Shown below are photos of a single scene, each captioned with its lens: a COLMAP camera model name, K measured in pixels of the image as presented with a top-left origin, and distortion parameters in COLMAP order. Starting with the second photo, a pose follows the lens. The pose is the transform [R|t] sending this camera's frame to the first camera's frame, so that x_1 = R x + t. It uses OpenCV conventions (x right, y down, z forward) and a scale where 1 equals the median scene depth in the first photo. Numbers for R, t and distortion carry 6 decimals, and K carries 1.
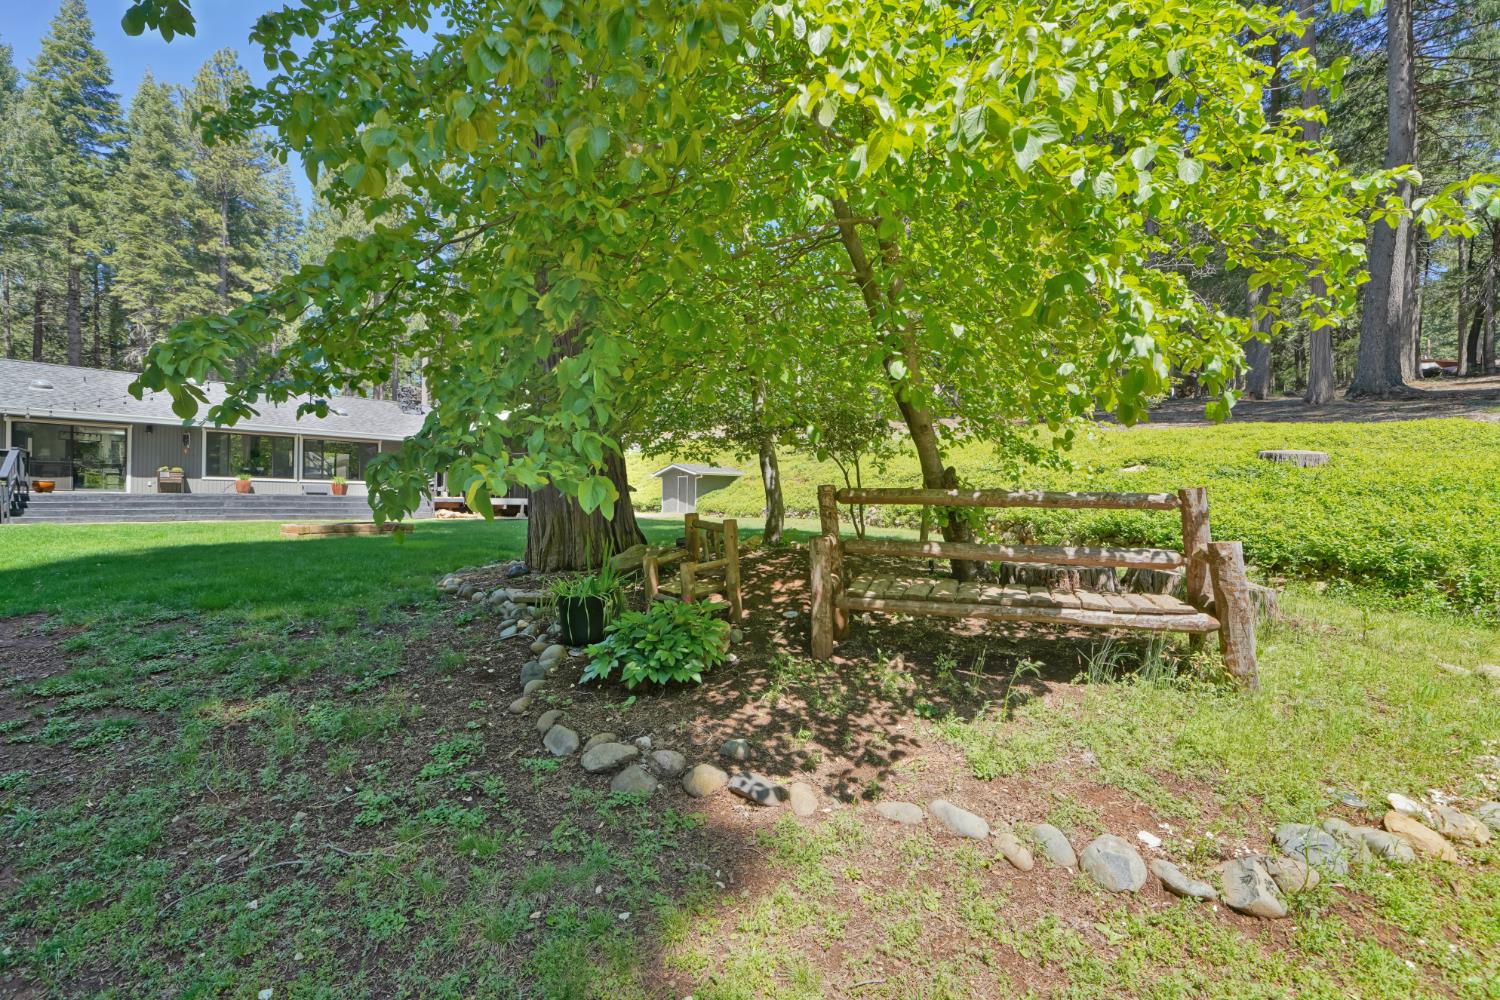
lens RADIAL K [[620.1, 0, 751.5], [0, 620.1, 509.7], [0, 0, 1]] dist [-0.000111, -0.001568]
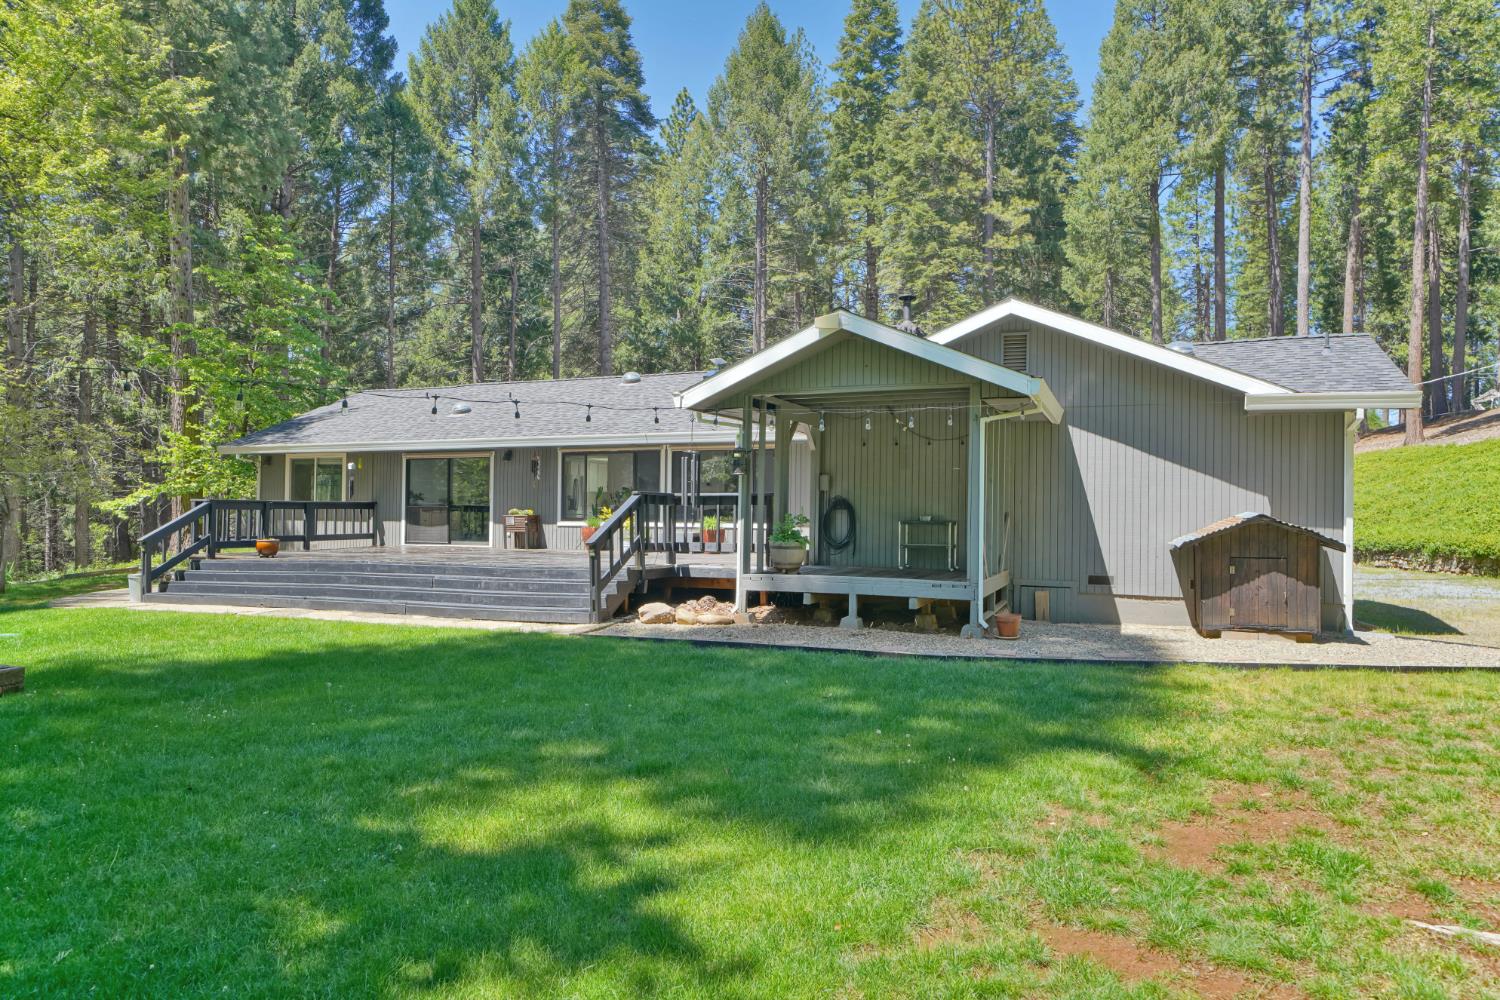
lens RADIAL K [[967.1, 0, 748.2], [0, 967.1, 502.1], [0, 0, 1]] dist [-0.003786, -0.000196]
pose [[0.423774, -0.023268, -0.905469, 0.044587], [-0.009413, 0.999503, -0.030090, -0.018687], [0.905719, 0.021275, 0.423344, 0.308885]]
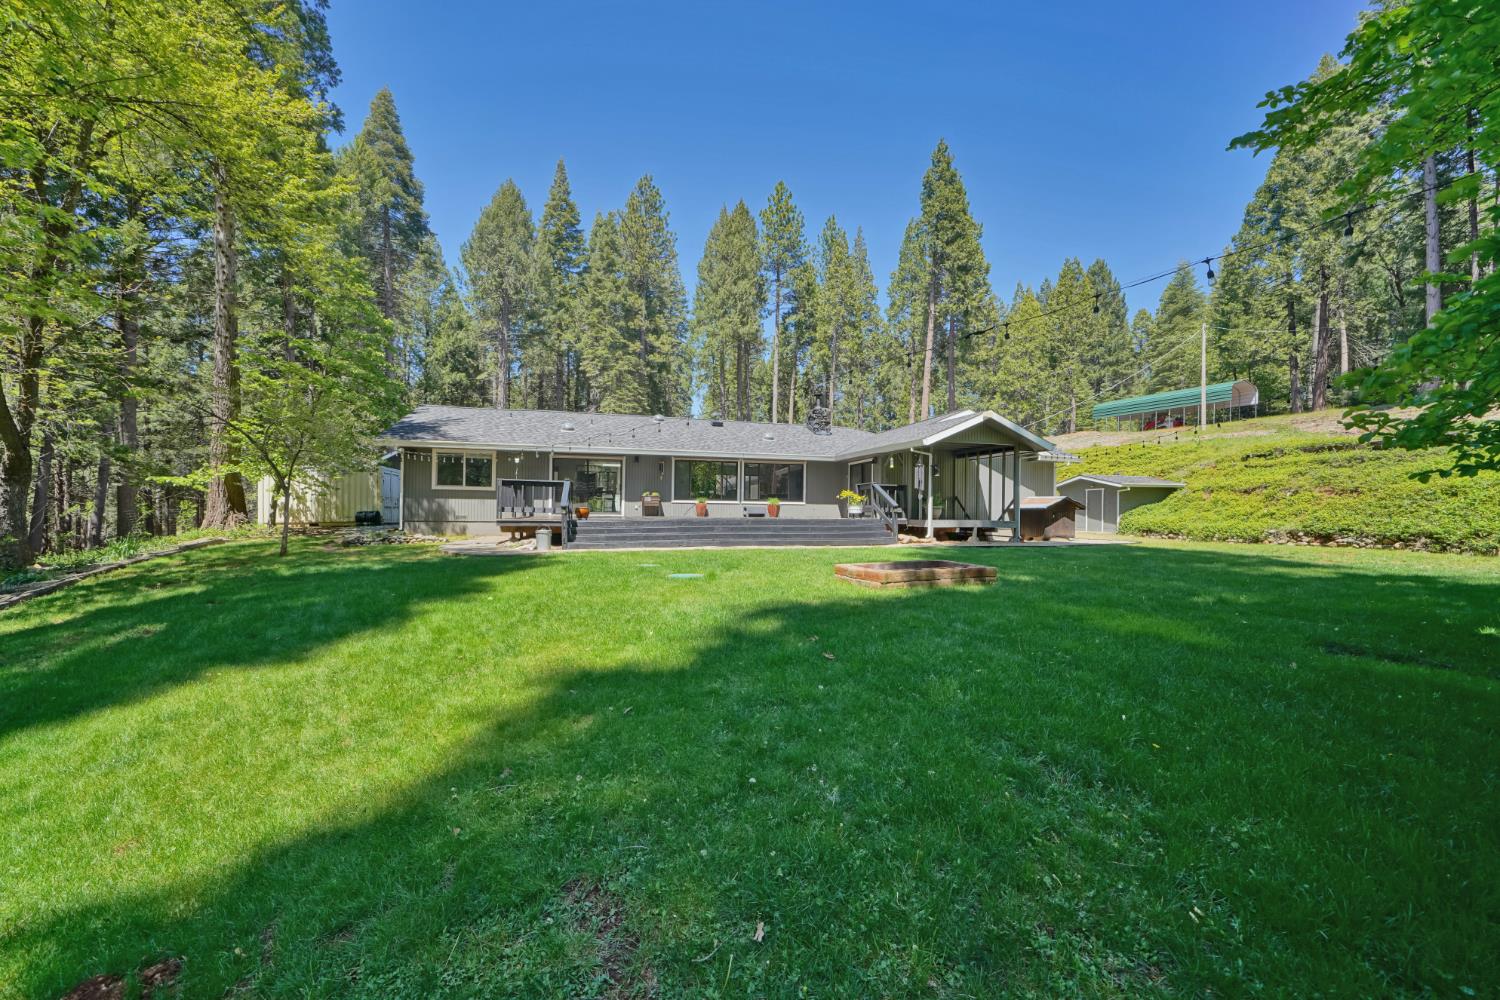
lens RADIAL K [[555.4, 0, 746.1], [0, 555.4, 500.4], [0, 0, 1]] dist [-0.000386, -0.000003]
pose [[0.884923, -0.014926, -0.465498, -0.126770], [-0.001674, 0.999378, -0.035226, -0.007634], [0.465734, 0.031952, 0.884348, 0.077009]]
